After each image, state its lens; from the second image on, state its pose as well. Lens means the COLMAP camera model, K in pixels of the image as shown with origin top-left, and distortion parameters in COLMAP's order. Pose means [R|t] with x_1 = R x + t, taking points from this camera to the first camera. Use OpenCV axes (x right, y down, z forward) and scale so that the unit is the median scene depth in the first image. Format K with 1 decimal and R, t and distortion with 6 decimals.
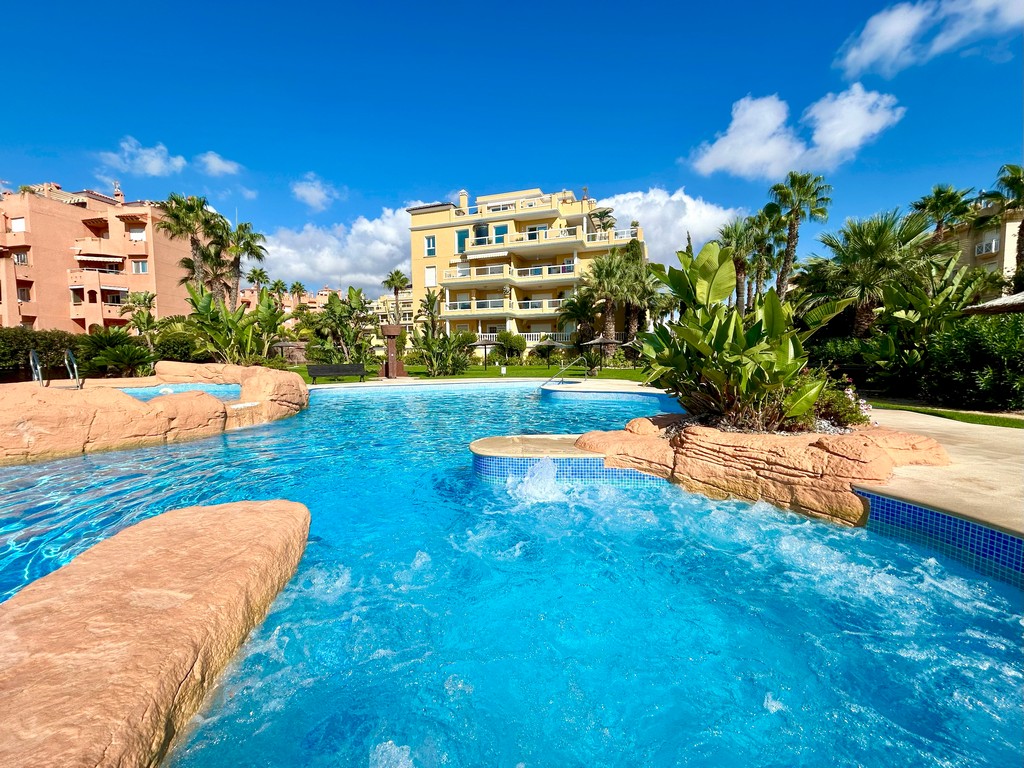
lens RADIAL K [[416.2, 0, 514.6], [0, 416.2, 381.3], [0, 0, 1]] dist [0.004124, -0.000270]
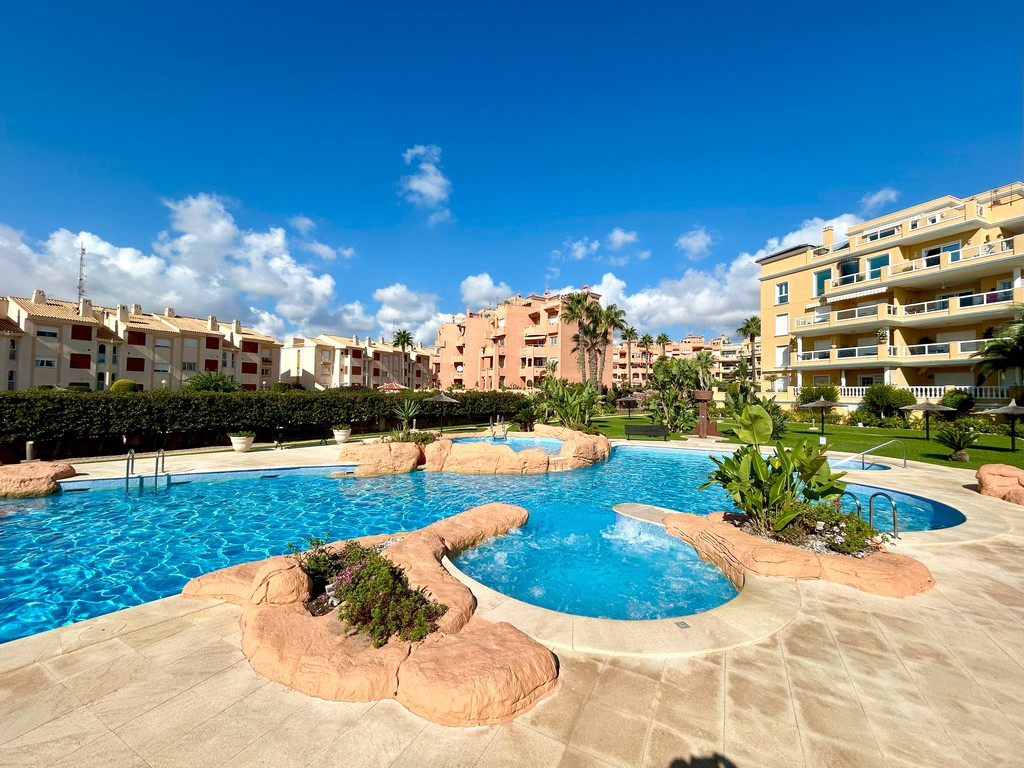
lens RADIAL K [[416.2, 0, 514.0], [0, 416.2, 384.7], [0, 0, 1]] dist [0.004124, -0.000270]
pose [[0.668424, 0.001099, -0.743780, 0.101057], [-0.065512, 0.996199, -0.057403, -0.025748], [0.740890, 0.087096, 0.665956, -0.066947]]
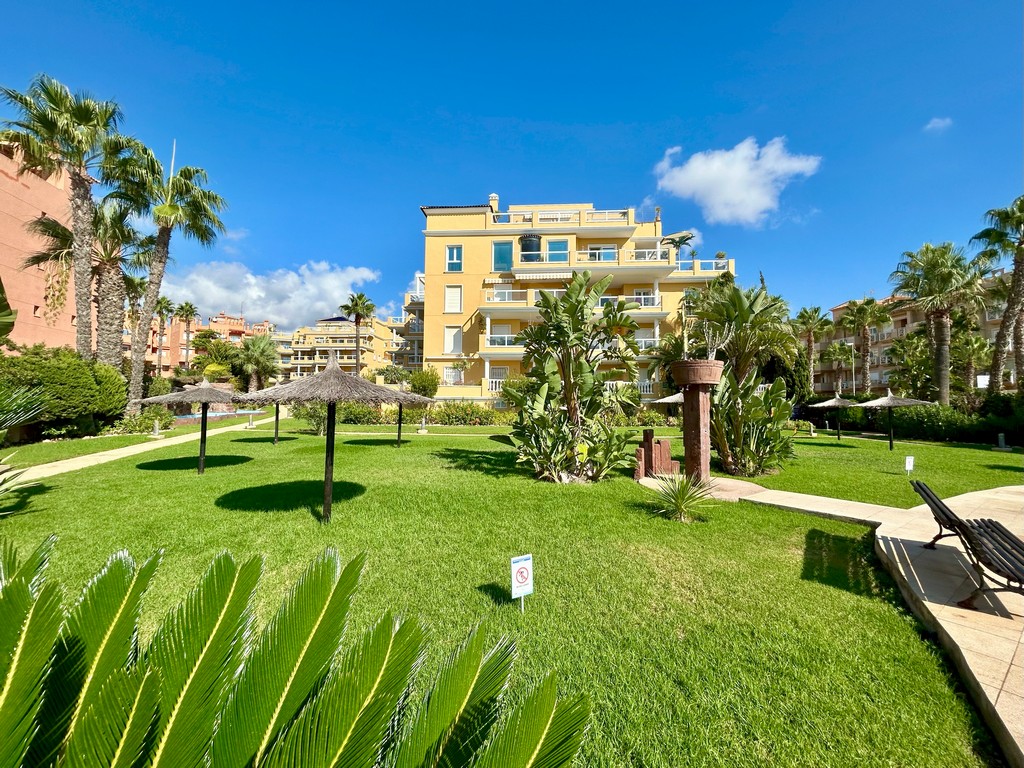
lens RADIAL K [[416.2, 0, 515.6], [0, 416.2, 379.6], [0, 0, 1]] dist [0.004124, -0.000270]
pose [[0.968598, 0.032915, 0.246445, -0.289702], [-0.004492, 0.993353, -0.115016, -0.033434], [-0.248593, 0.110297, 0.962308, 0.317368]]
